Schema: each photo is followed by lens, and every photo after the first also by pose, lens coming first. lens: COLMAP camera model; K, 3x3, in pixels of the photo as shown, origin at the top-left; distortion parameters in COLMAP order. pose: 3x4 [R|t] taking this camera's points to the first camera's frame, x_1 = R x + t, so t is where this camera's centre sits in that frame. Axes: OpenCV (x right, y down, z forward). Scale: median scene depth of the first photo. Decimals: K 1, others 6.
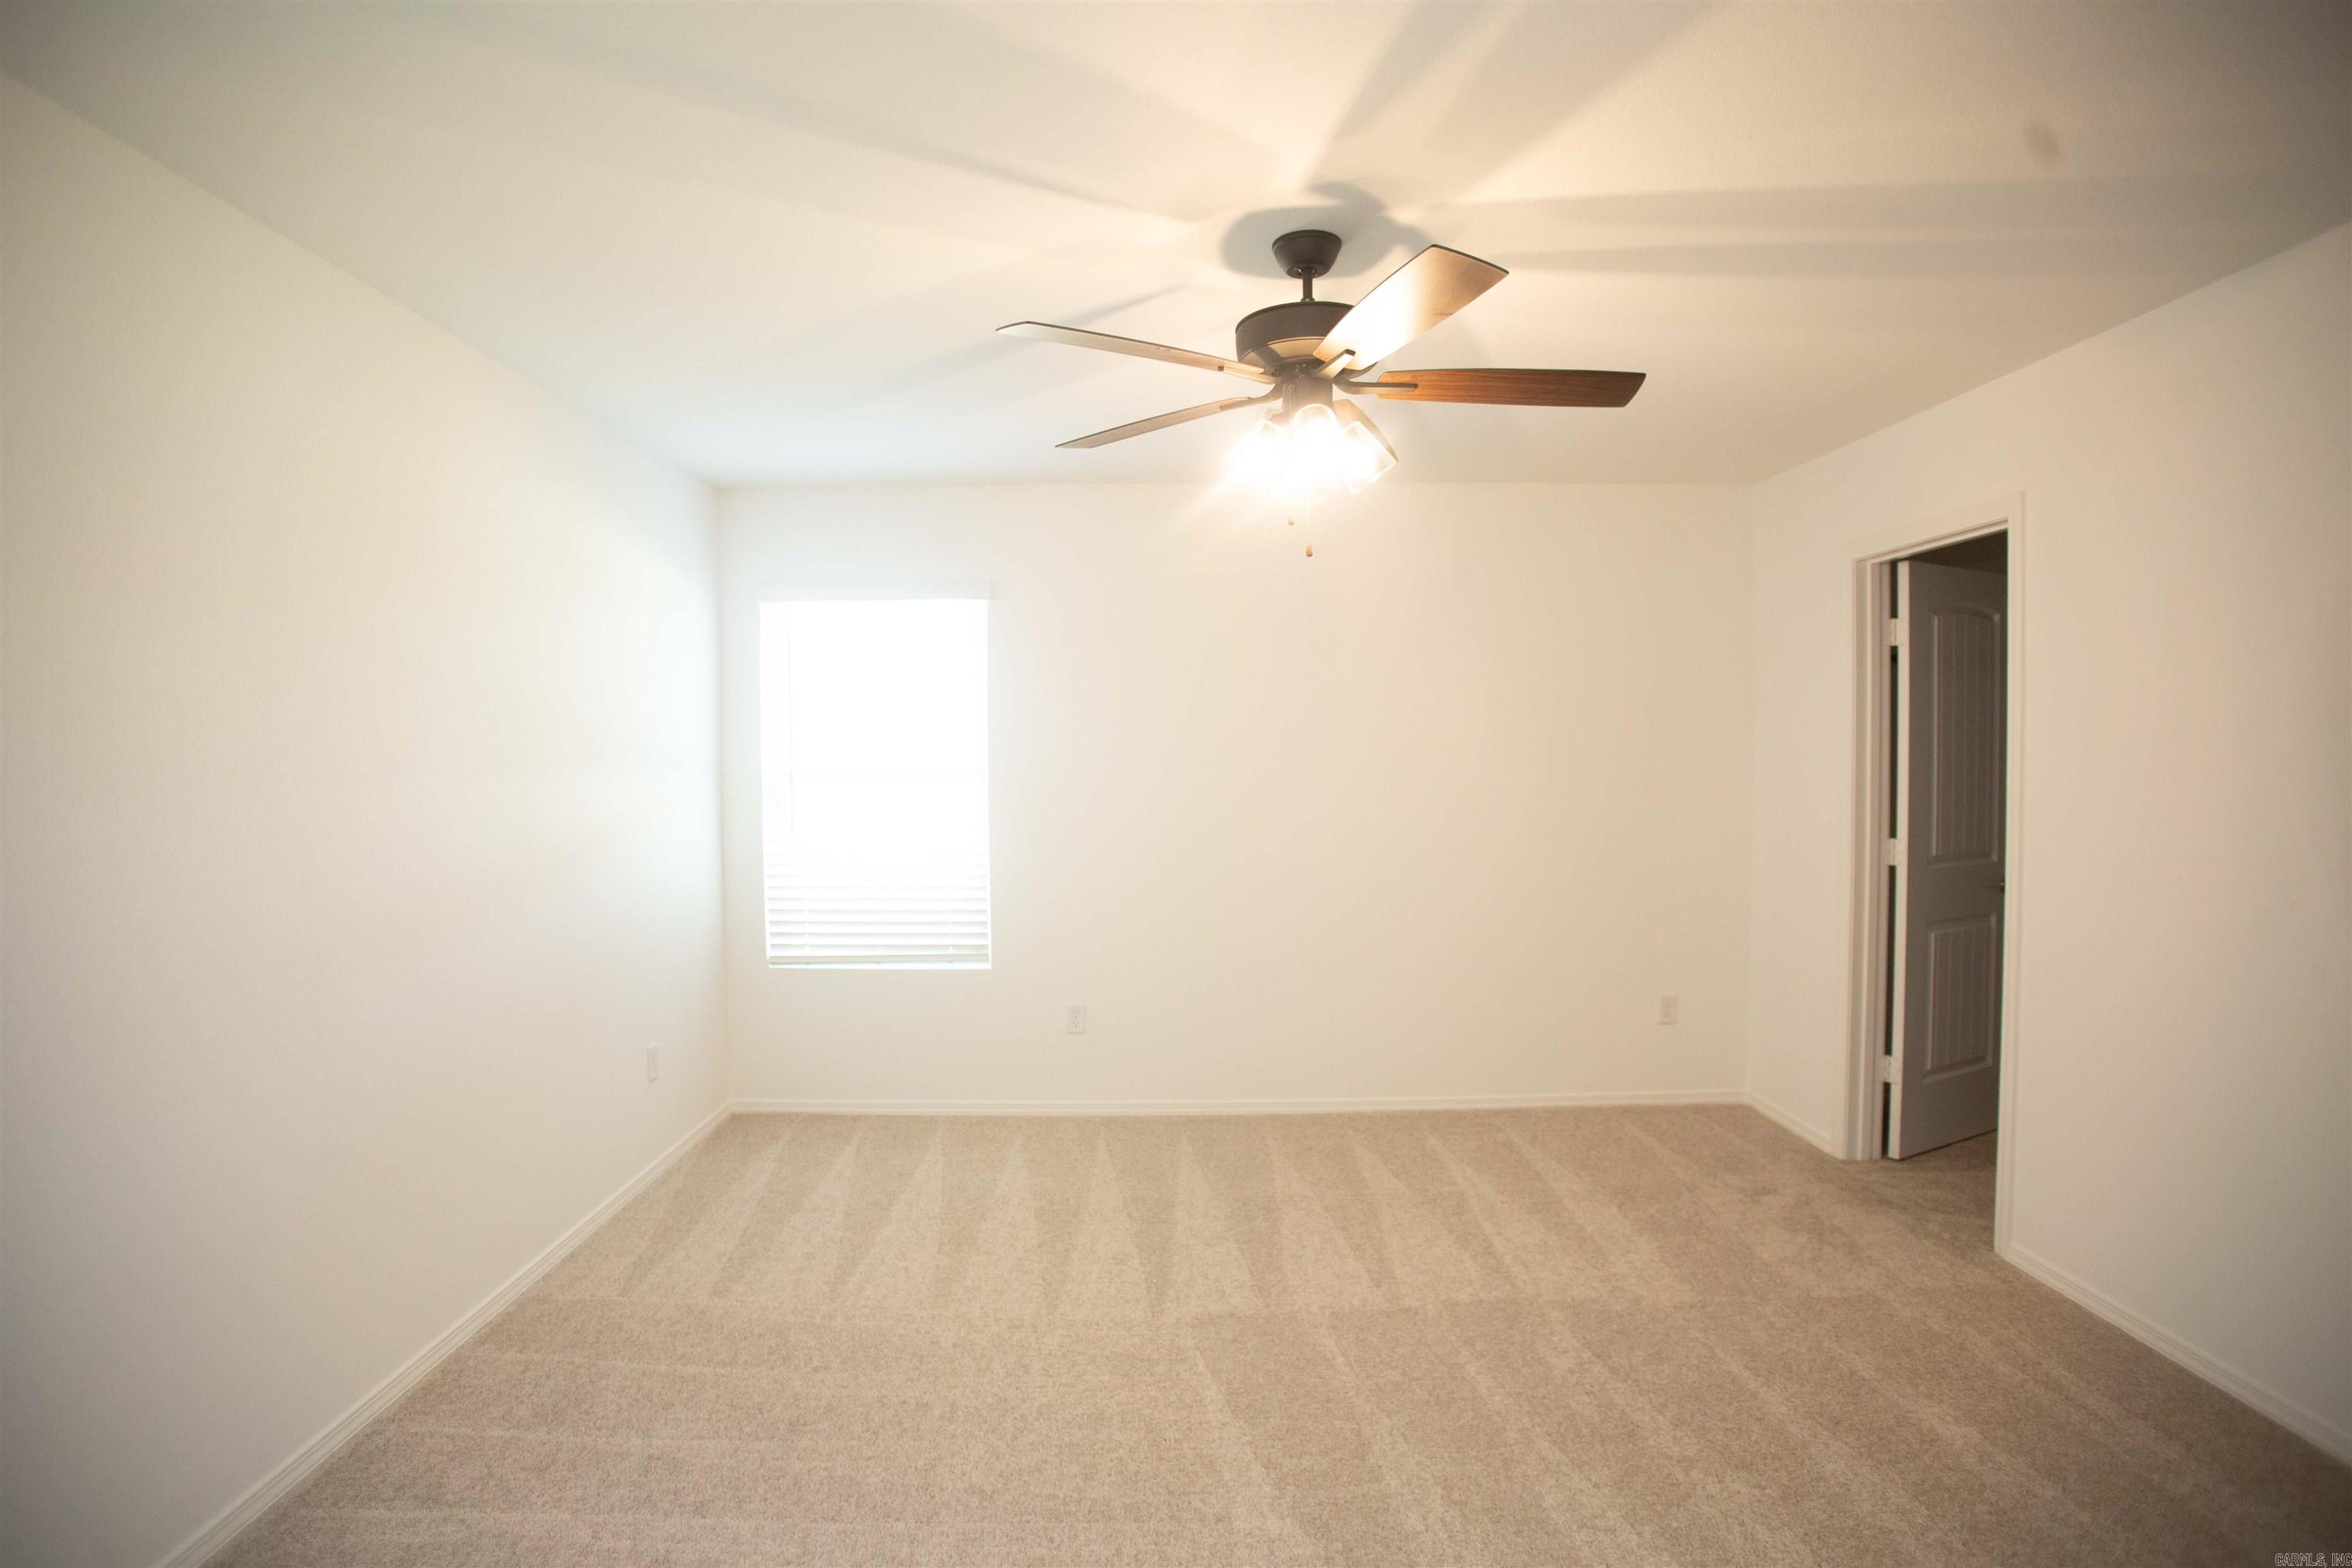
lens RADIAL K [[1144.9, 0, 1165.1], [0, 1144.9, 781.2], [0, 0, 1]] dist [-0.089009, 0.040842]
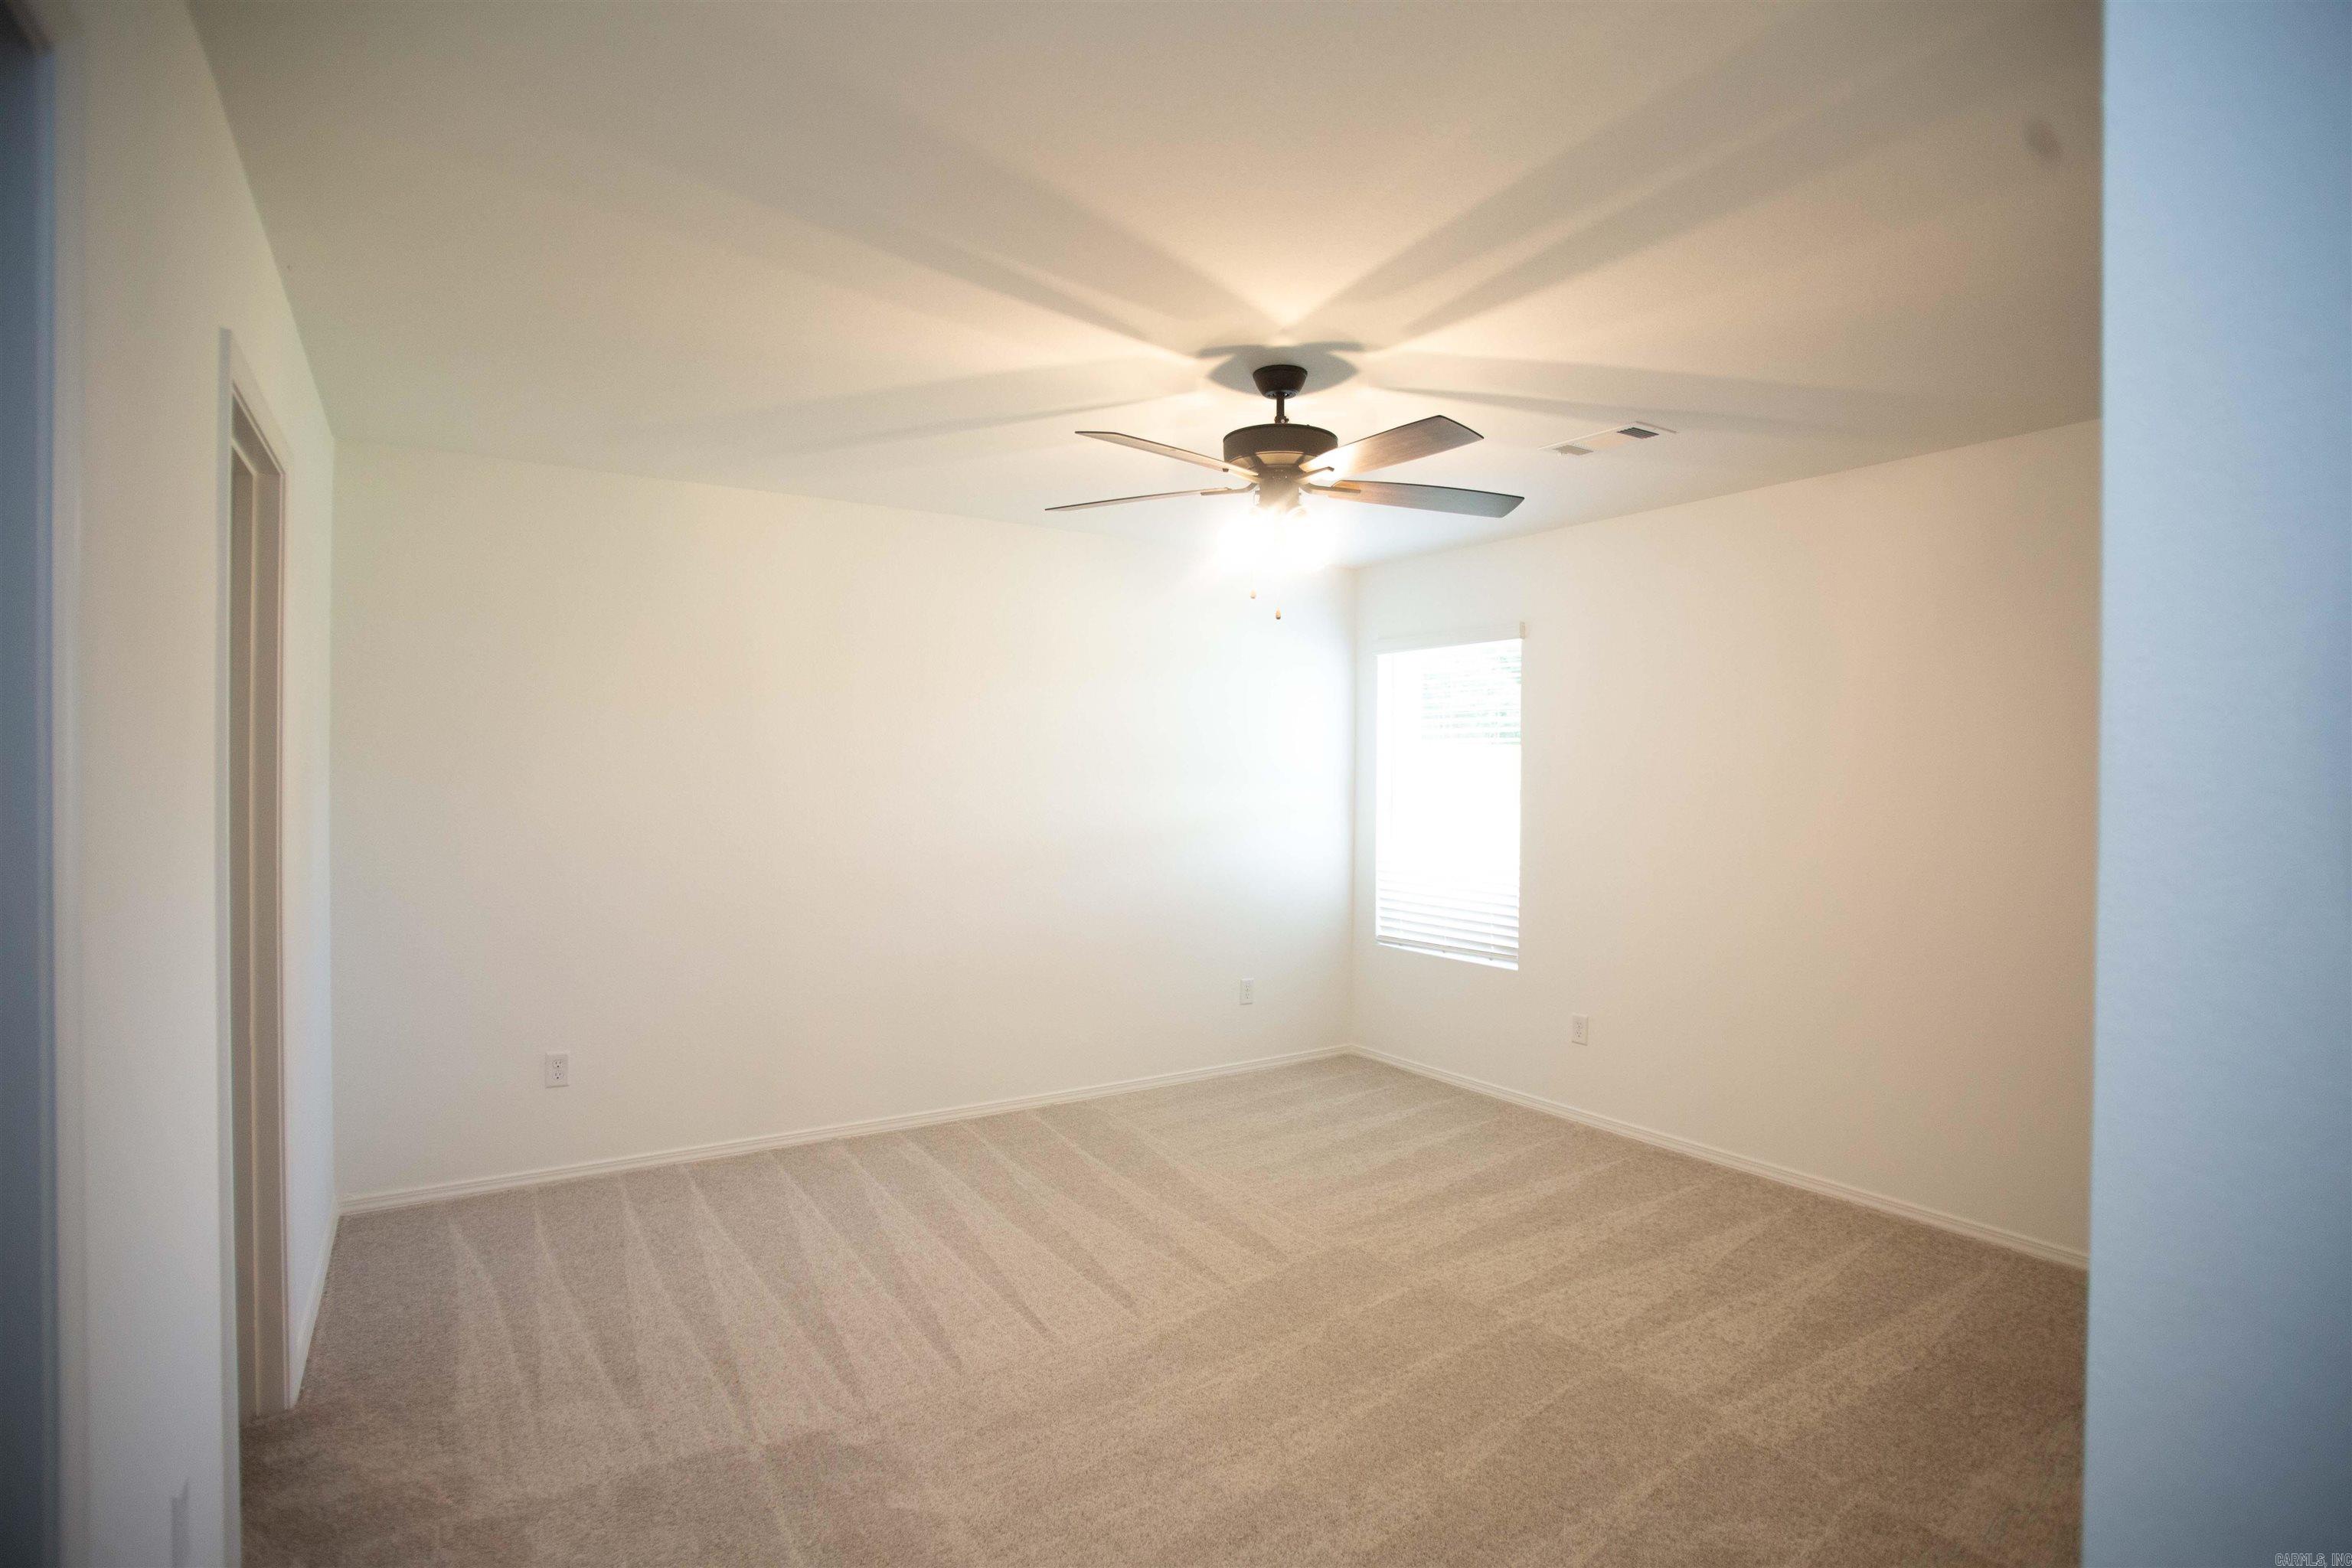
lens RADIAL K [[1144.9, 0, 1165.1], [0, 1144.9, 781.2], [0, 0, 1]] dist [-0.089009, 0.040842]
pose [[0.547071, 0.017458, -0.836904, 0.665255], [-0.034839, 0.999391, -0.001926, -0.005395], [0.836361, 0.030210, 0.547346, 0.122052]]
